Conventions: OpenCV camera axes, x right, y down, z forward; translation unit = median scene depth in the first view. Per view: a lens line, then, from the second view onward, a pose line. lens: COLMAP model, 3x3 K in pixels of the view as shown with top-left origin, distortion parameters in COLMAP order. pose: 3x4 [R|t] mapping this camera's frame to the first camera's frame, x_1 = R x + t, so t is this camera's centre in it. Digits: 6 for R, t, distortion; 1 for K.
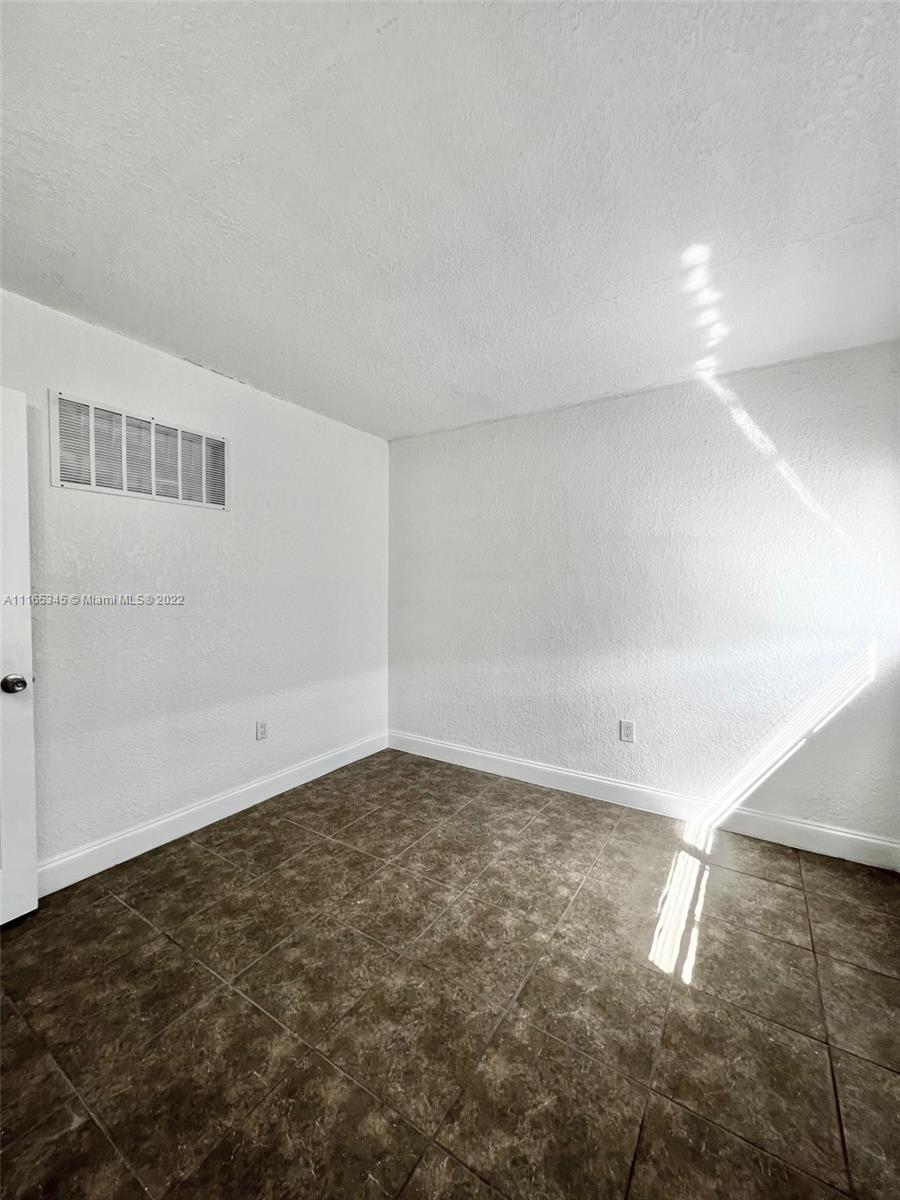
lens RADIAL K [[479.3, 0, 451.4], [0, 479.3, 600.8], [0, 0, 1]] dist [-0.001465, 0.000613]
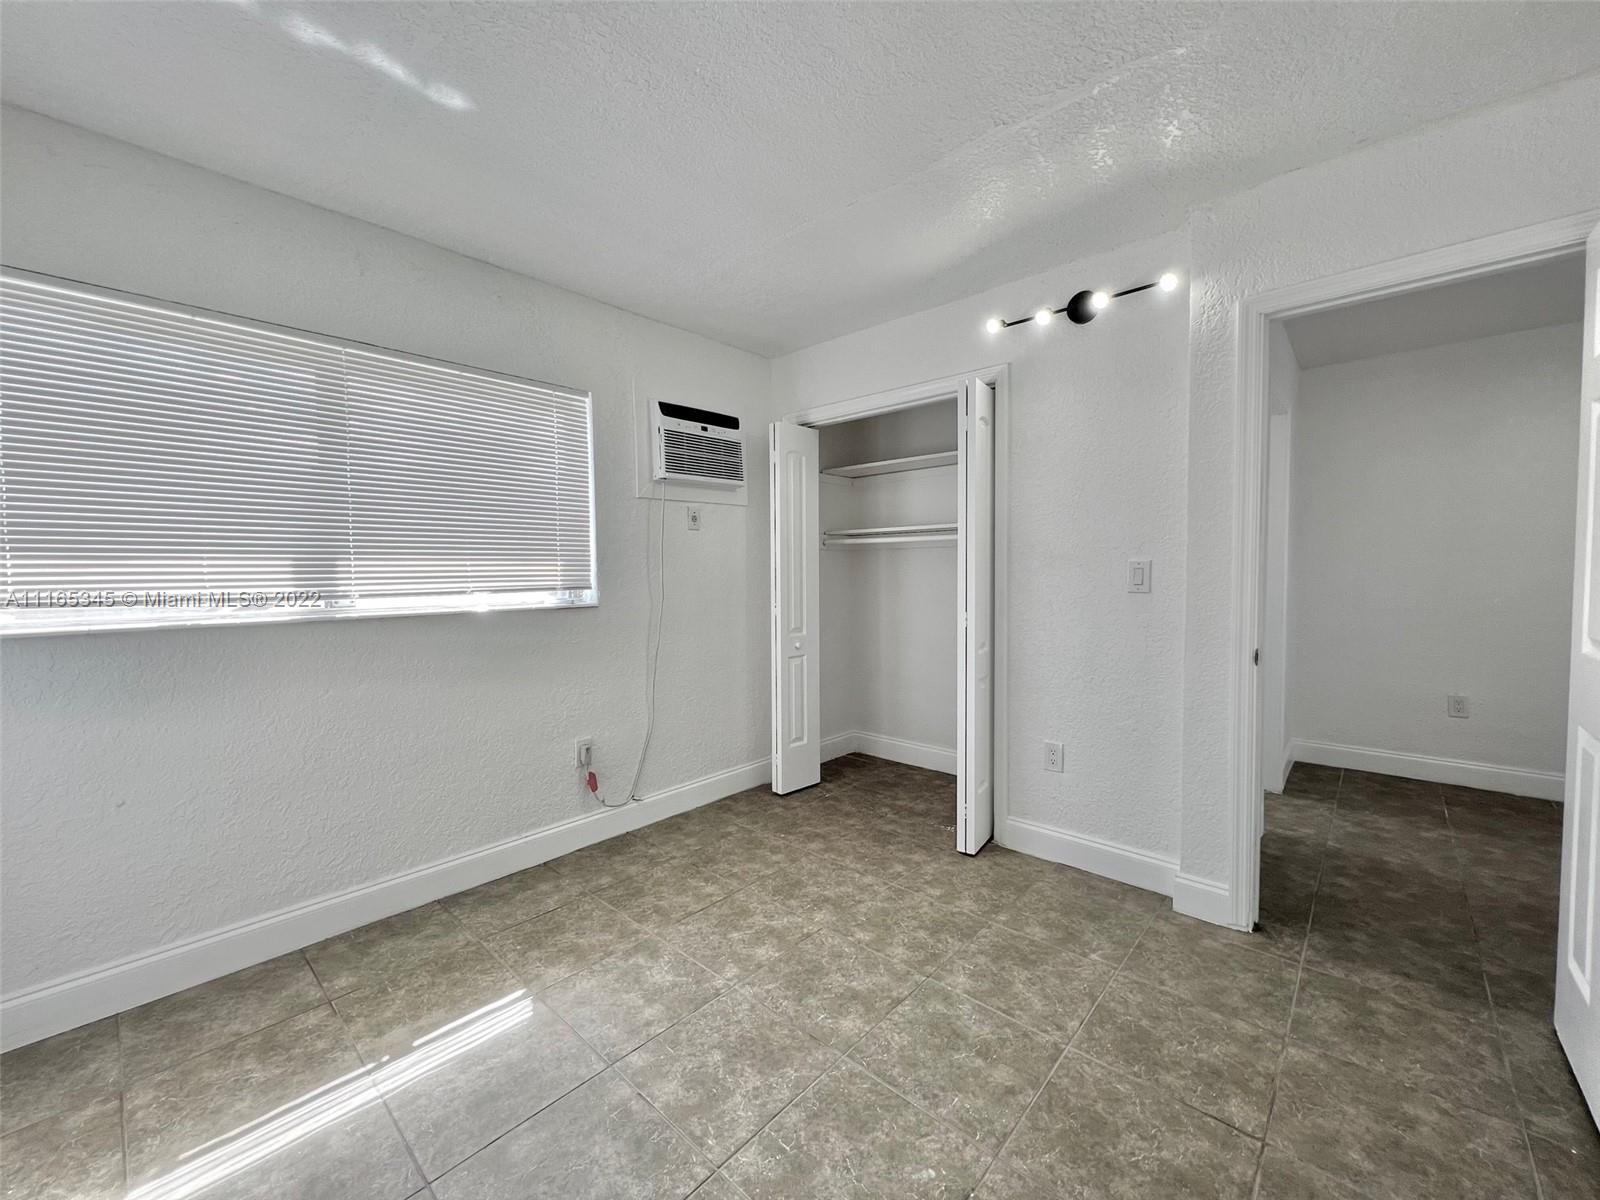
lens RADIAL K [[639.1, 0, 801.0], [0, 639.1, 598.7], [0, 0, 1]] dist [-0.001465, 0.000613]
pose [[-0.985513, -0.005200, 0.169522, -0.212488], [0.008525, 0.996748, 0.080130, -0.015876], [-0.169387, 0.080414, -0.982263, 2.034841]]
